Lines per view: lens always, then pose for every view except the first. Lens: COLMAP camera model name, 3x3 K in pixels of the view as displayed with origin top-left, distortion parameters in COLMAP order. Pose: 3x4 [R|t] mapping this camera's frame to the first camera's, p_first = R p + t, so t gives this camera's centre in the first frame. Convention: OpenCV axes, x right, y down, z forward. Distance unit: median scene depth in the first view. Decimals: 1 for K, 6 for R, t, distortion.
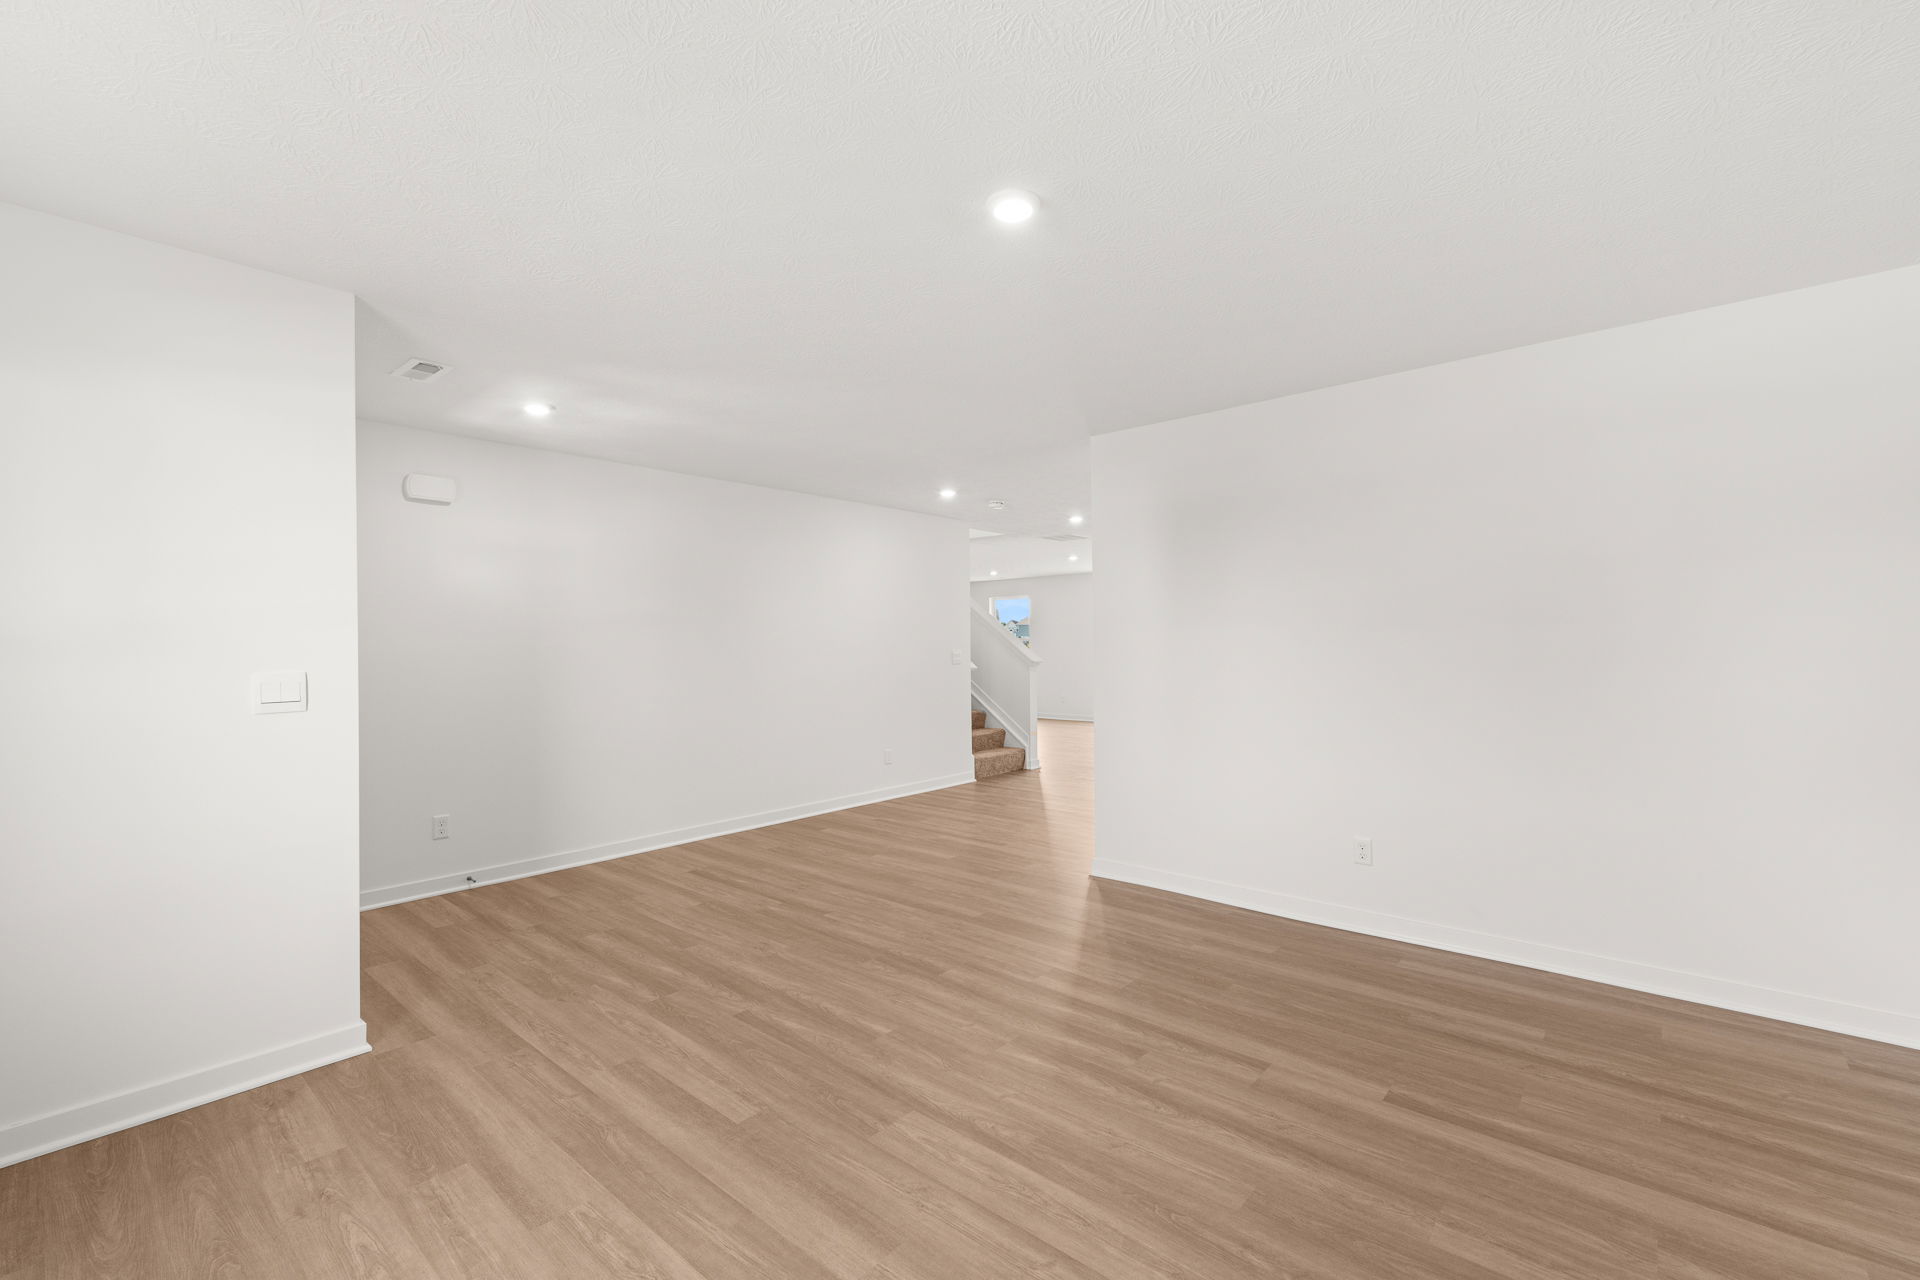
lens RADIAL K [[900.3, 0, 959.0], [0, 900.3, 640.7], [0, 0, 1]] dist [0.001839, 0.000222]
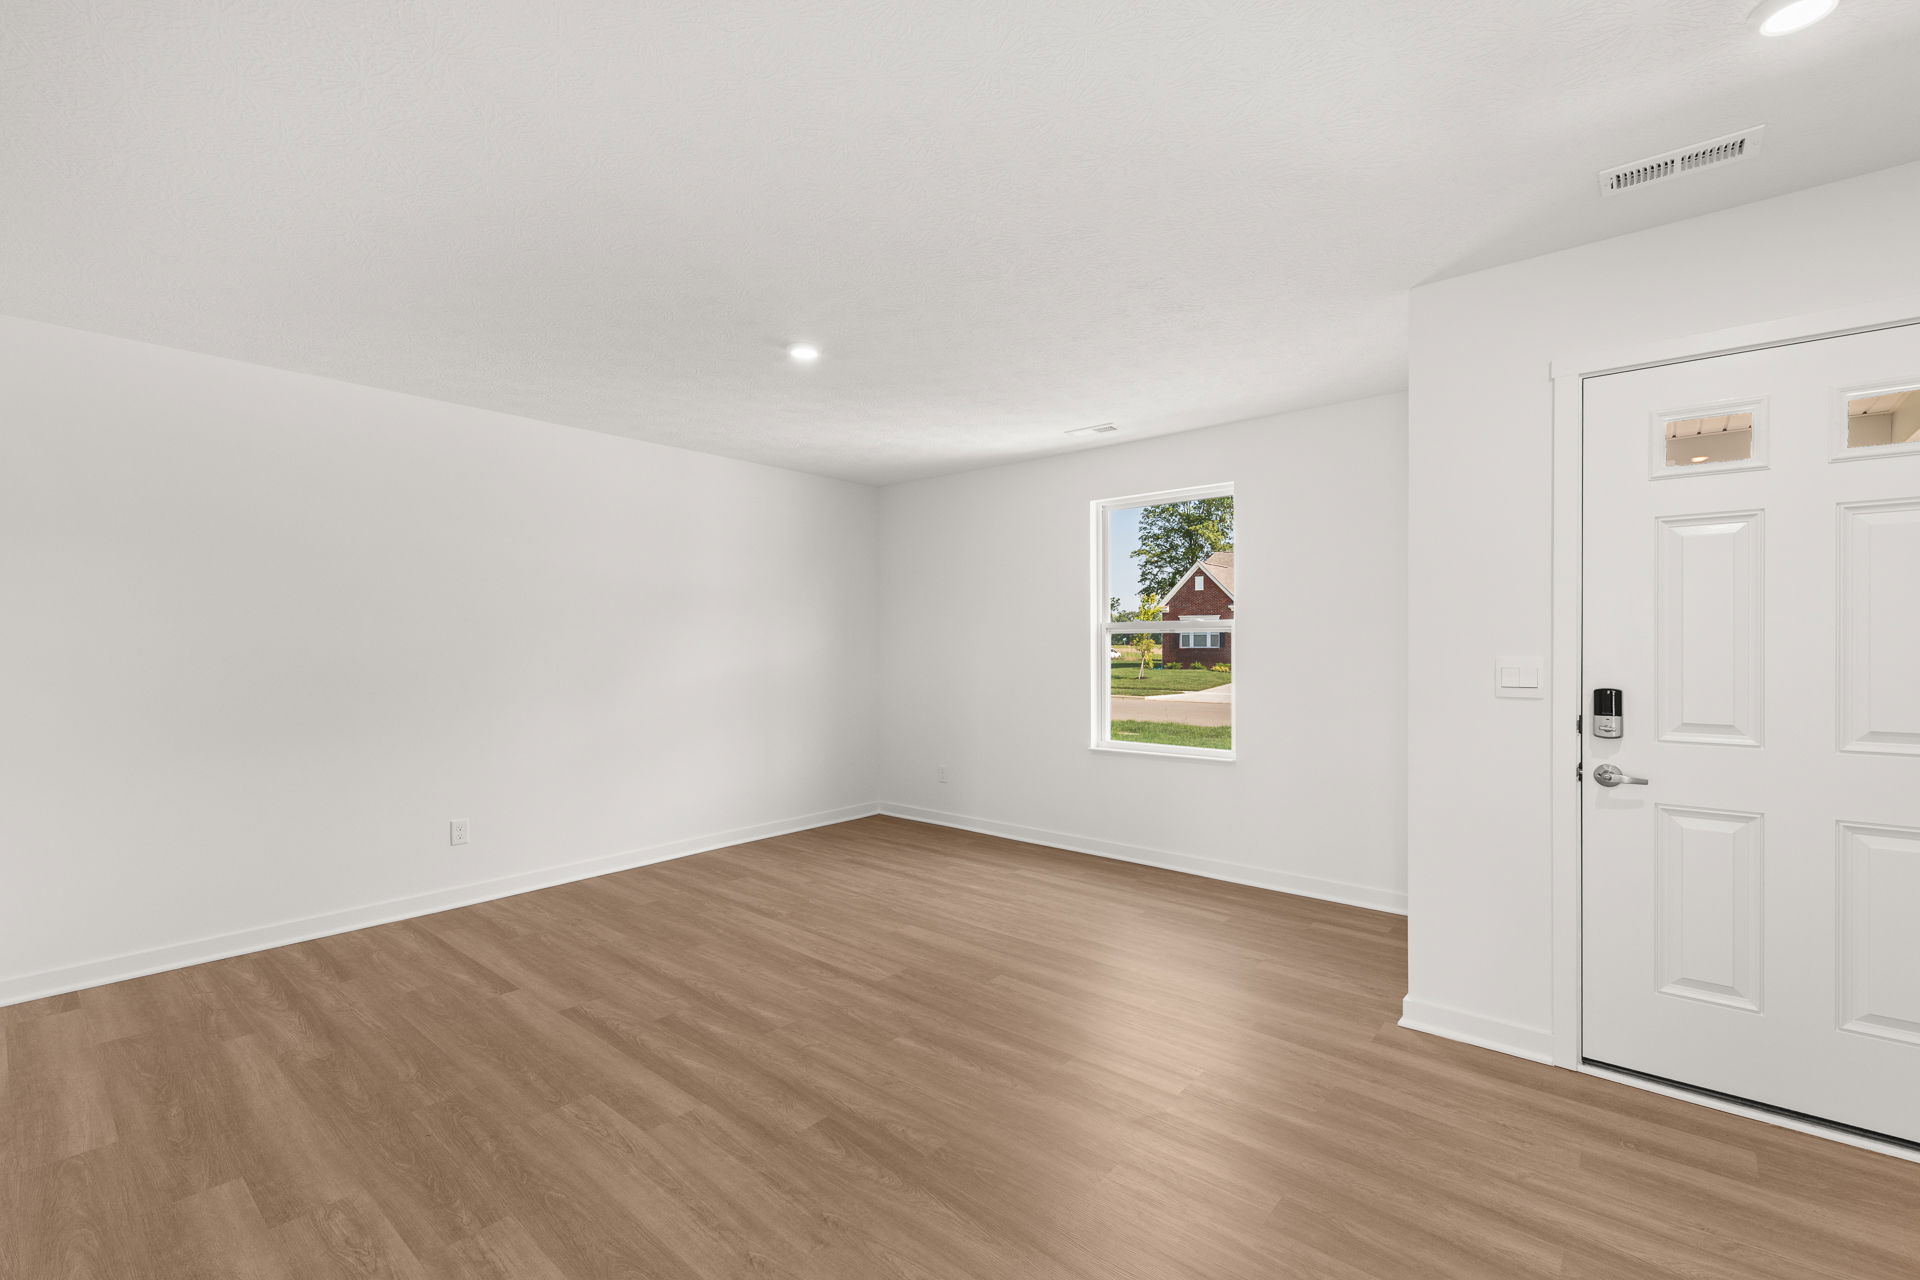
lens RADIAL K [[900.3, 0, 960.8], [0, 900.3, 644.1], [0, 0, 1]] dist [0.001839, 0.000222]
pose [[-0.999894, 0.012939, -0.006601, -0.151112], [0.012957, 0.999912, -0.002694, 0.015330], [0.006566, -0.002779, -0.999975, 2.035074]]
